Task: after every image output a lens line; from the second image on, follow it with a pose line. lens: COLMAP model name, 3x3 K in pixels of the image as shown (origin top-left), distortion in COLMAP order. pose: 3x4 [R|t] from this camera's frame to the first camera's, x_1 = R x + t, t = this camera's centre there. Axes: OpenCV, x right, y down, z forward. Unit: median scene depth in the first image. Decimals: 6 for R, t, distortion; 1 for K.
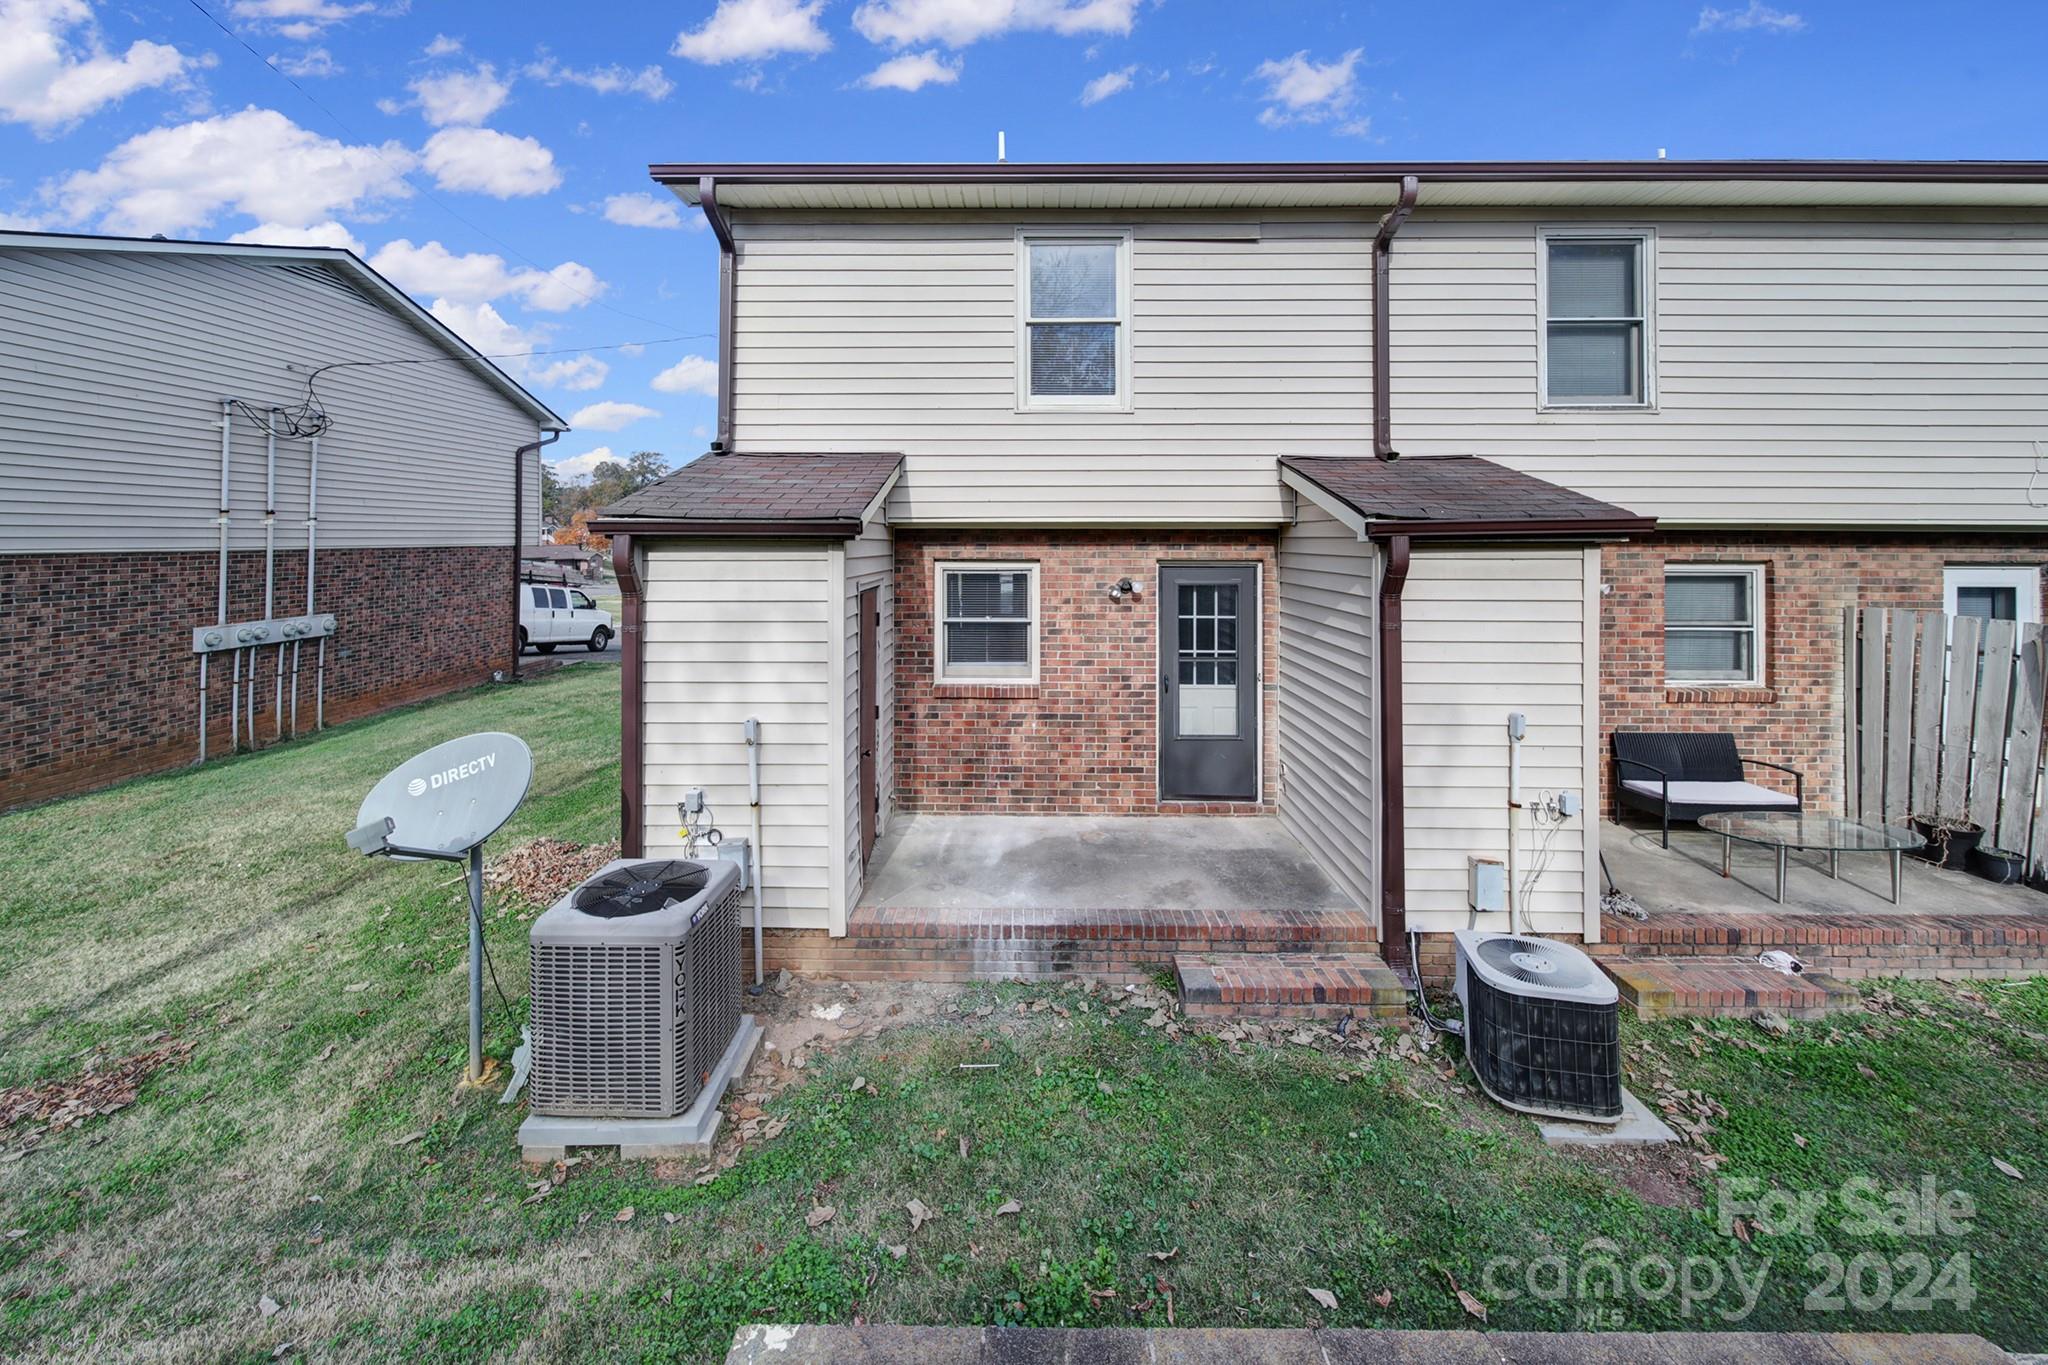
lens RADIAL K [[776.1, 0, 1027.3], [0, 776.1, 543.9], [0, 0, 1]] dist [0.000020, 0.000030]
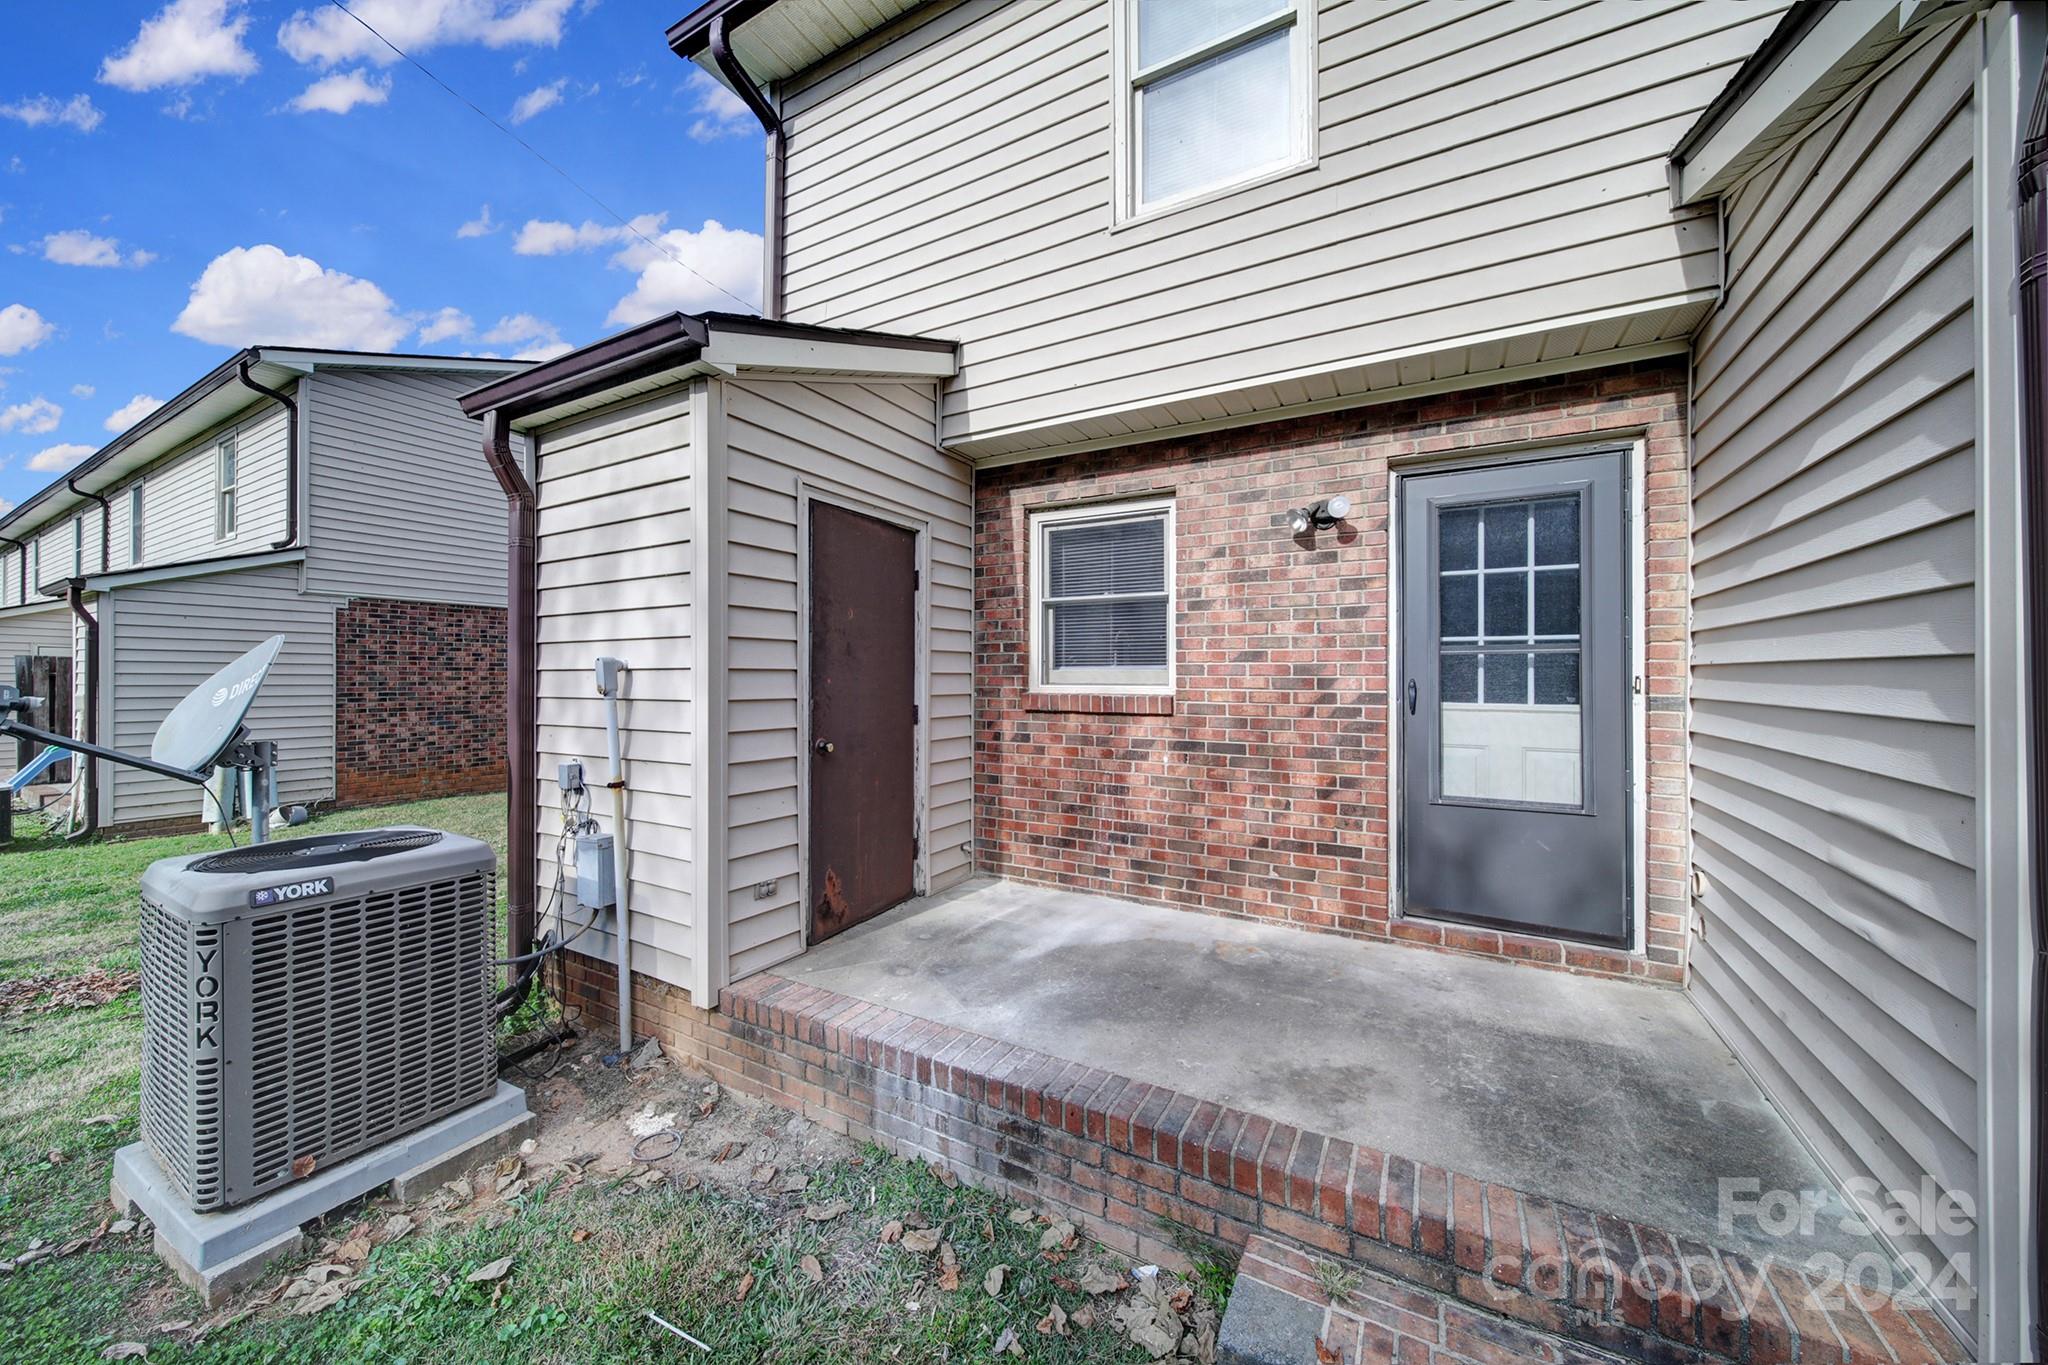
lens RADIAL K [[739.3, 0, 1024.0], [0, 739.3, 682.5], [0, 0, 1]] dist [0.000034, 0.000048]
pose [[0.869063, 0.000984, -0.494700, 0.200633], [-0.003182, 0.999988, -0.003601, 0.175403], [0.494691, 0.004704, 0.869056, 0.436004]]
